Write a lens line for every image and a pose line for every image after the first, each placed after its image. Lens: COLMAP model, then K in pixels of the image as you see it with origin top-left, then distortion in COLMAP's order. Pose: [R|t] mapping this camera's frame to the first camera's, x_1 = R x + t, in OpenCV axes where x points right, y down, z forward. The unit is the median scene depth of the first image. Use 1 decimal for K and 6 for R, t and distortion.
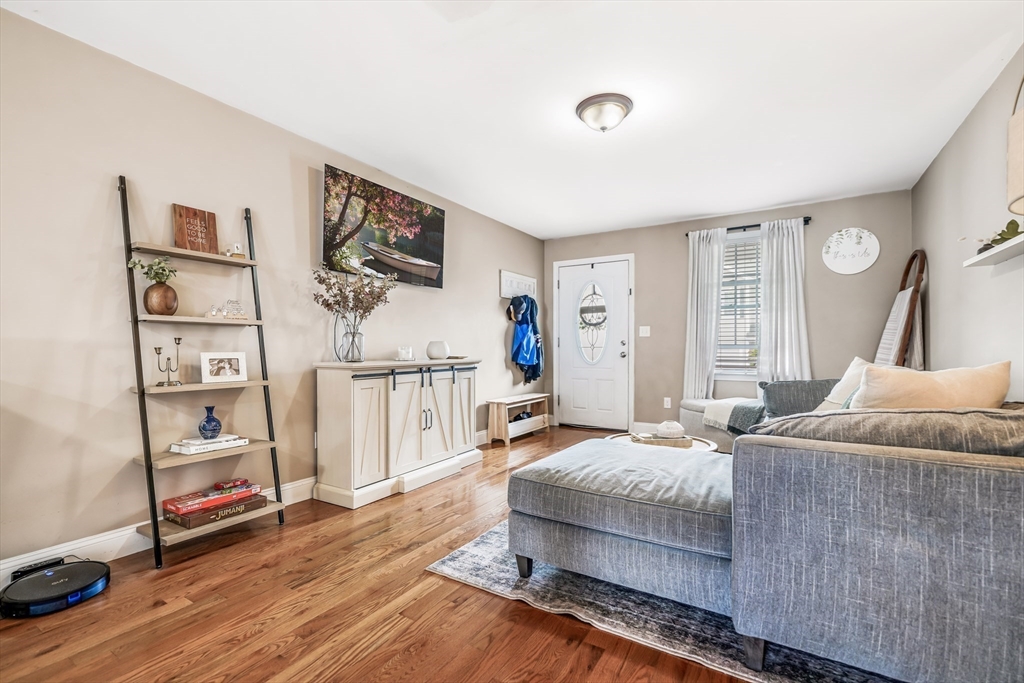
lens RADIAL K [[445.1, 0, 512.0], [0, 445.1, 341.5], [0, 0, 1]] dist [-0.000574, 0.000055]
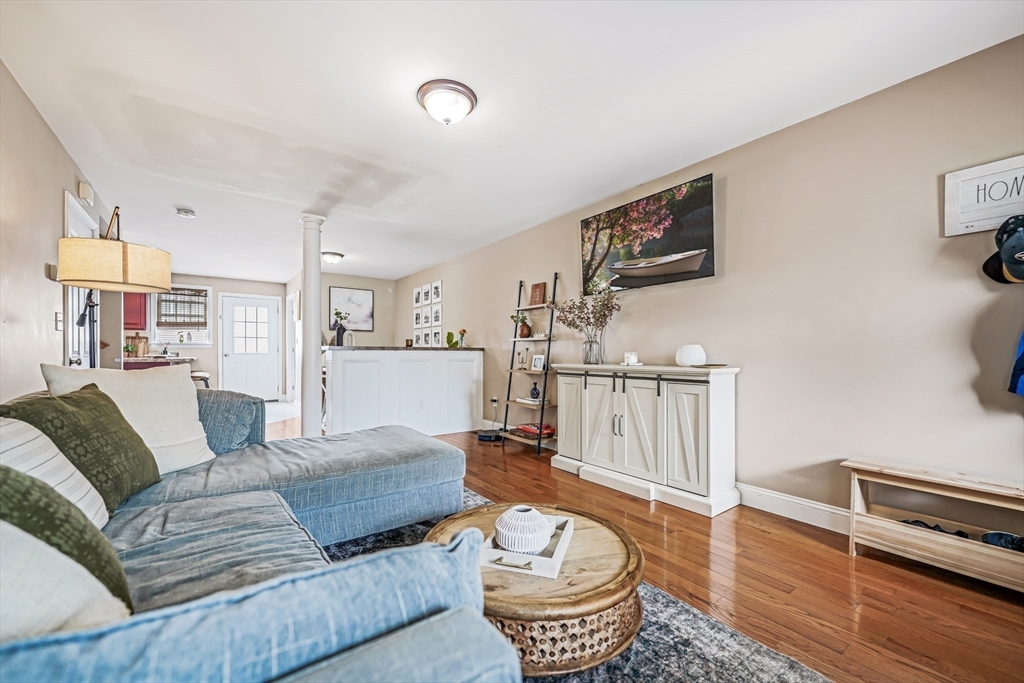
lens RADIAL K [[411.6, 0, 508.4], [0, 411.6, 348.6], [0, 0, 1]] dist [-0.001182, 0.000063]
pose [[-0.363515, -0.028640, -0.931148, 0.667359], [0.007969, 0.999395, -0.033850, 0.019288], [0.931554, -0.019725, -0.363066, 1.039443]]
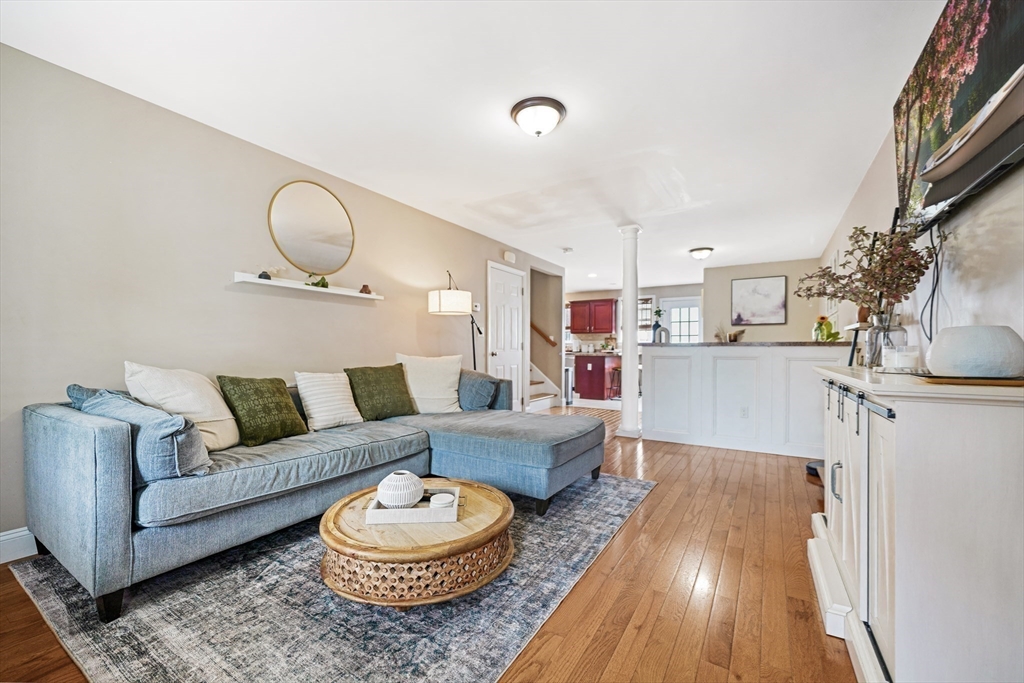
lens RADIAL K [[411.6, 0, 508.4], [0, 411.6, 348.6], [0, 0, 1]] dist [-0.001182, 0.000063]
pose [[-0.999812, -0.016205, 0.010619, 0.165973], [-0.016426, 0.999644, -0.021046, 0.018734], [-0.010275, -0.021217, -0.999722, 1.396659]]
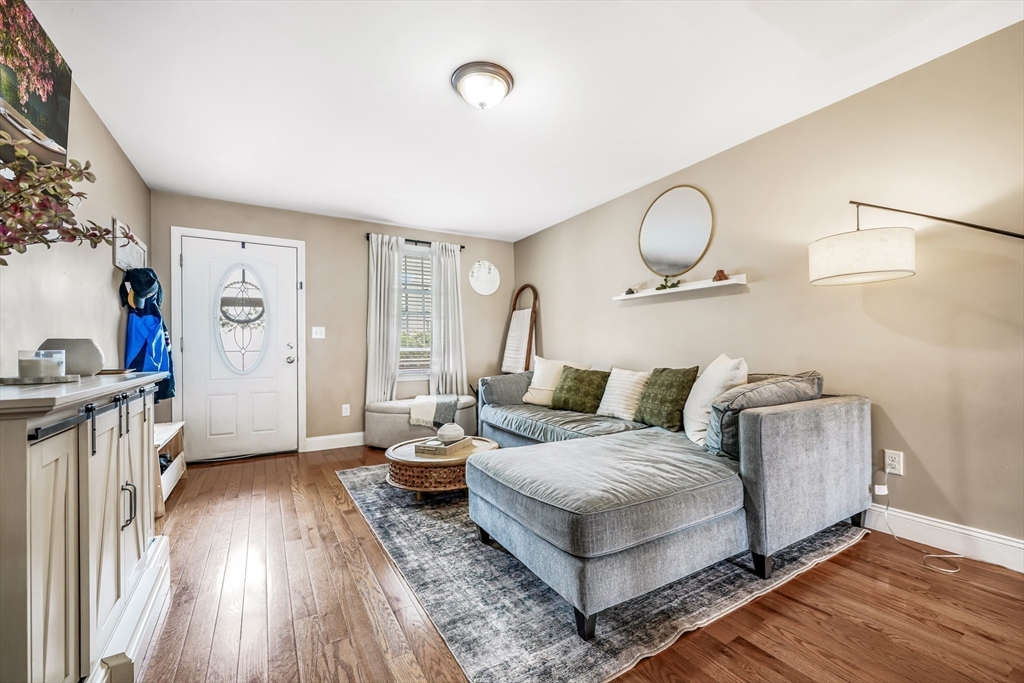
lens RADIAL K [[411.6, 0, 508.4], [0, 411.6, 348.6], [0, 0, 1]] dist [-0.001182, 0.000063]
pose [[0.466708, -0.002268, 0.884408, -0.371614], [-0.004305, 0.999979, 0.004836, 0.005020], [-0.884401, -0.006064, 0.466689, 0.426084]]
